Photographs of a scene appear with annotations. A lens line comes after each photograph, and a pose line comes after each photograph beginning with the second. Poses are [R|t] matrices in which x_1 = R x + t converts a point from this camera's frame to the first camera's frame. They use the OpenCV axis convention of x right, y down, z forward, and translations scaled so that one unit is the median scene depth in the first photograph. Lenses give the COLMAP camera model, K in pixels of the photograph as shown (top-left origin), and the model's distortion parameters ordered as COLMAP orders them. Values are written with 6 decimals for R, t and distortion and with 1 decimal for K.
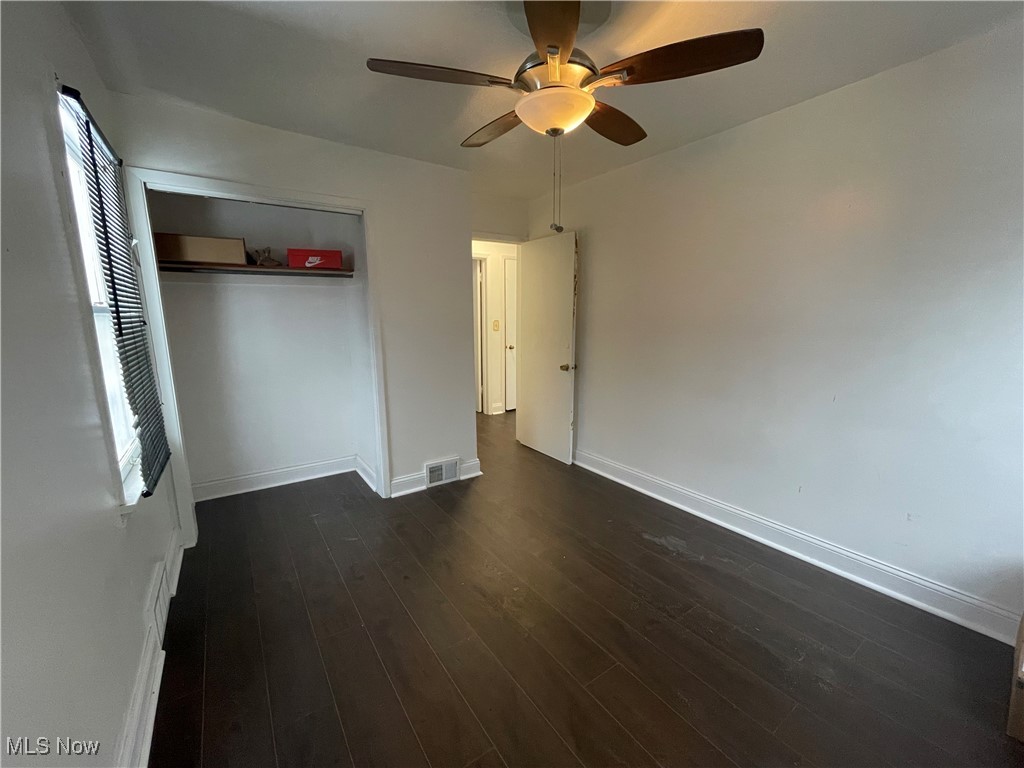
lens RADIAL K [[419.5, 0, 510.3], [0, 419.5, 383.0], [0, 0, 1]] dist [-0.000409, 0.000353]
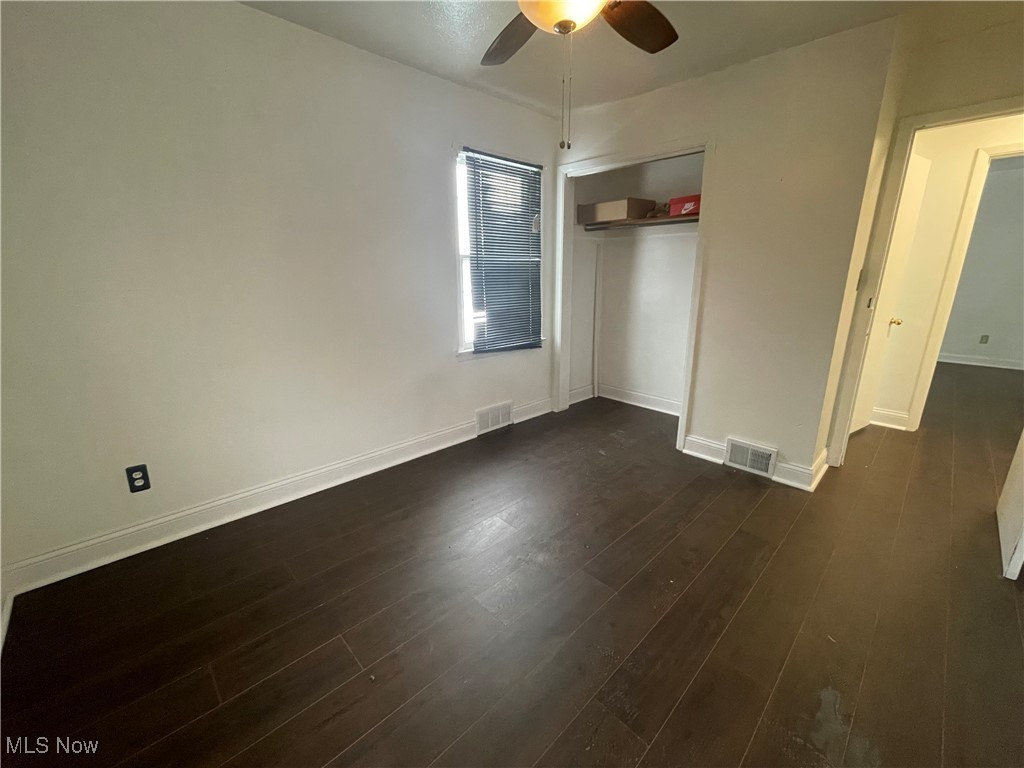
lens RADIAL K [[419.5, 0, 512.0], [0, 419.5, 384.9], [0, 0, 1]] dist [-0.000409, 0.000353]
pose [[0.167820, 0.265202, -0.949476, 0.536131], [-0.162248, 0.957432, 0.238747, -0.045401], [0.972374, 0.113984, 0.203705, 0.395535]]
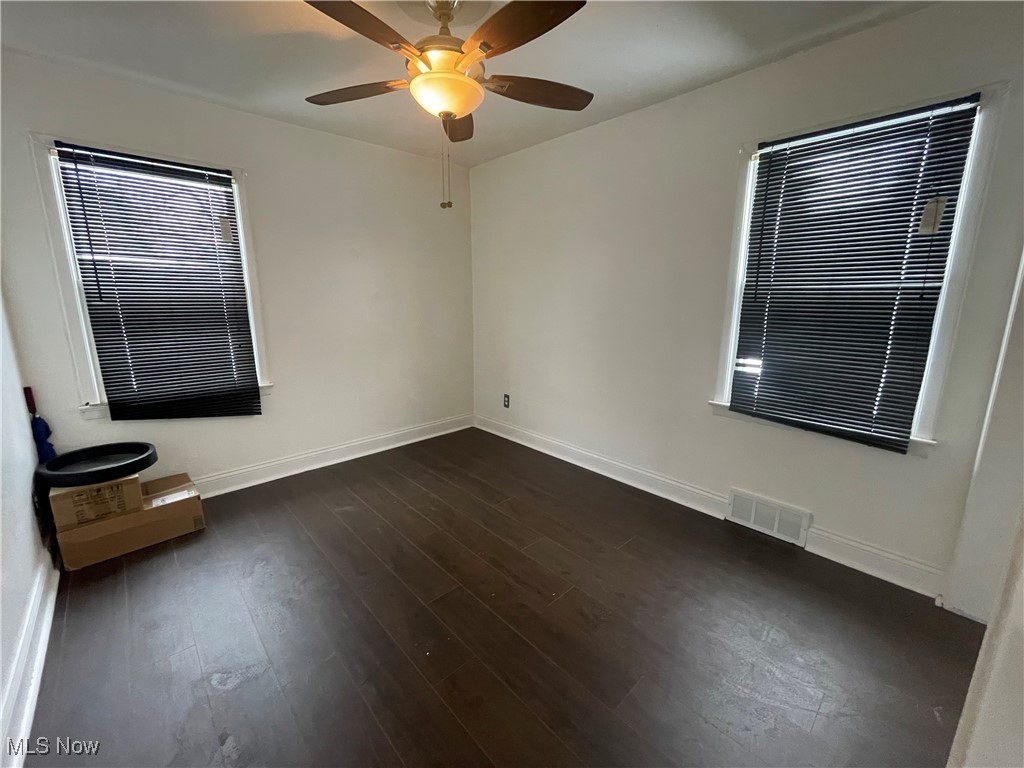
lens RADIAL K [[419.5, 0, 505.9], [0, 419.5, 387.1], [0, 0, 1]] dist [-0.000409, 0.000353]
pose [[-0.990264, 0.029508, -0.136037, 0.063184], [-0.023332, 0.928262, 0.371195, -0.173970], [0.137231, 0.370756, -0.918536, 1.122919]]
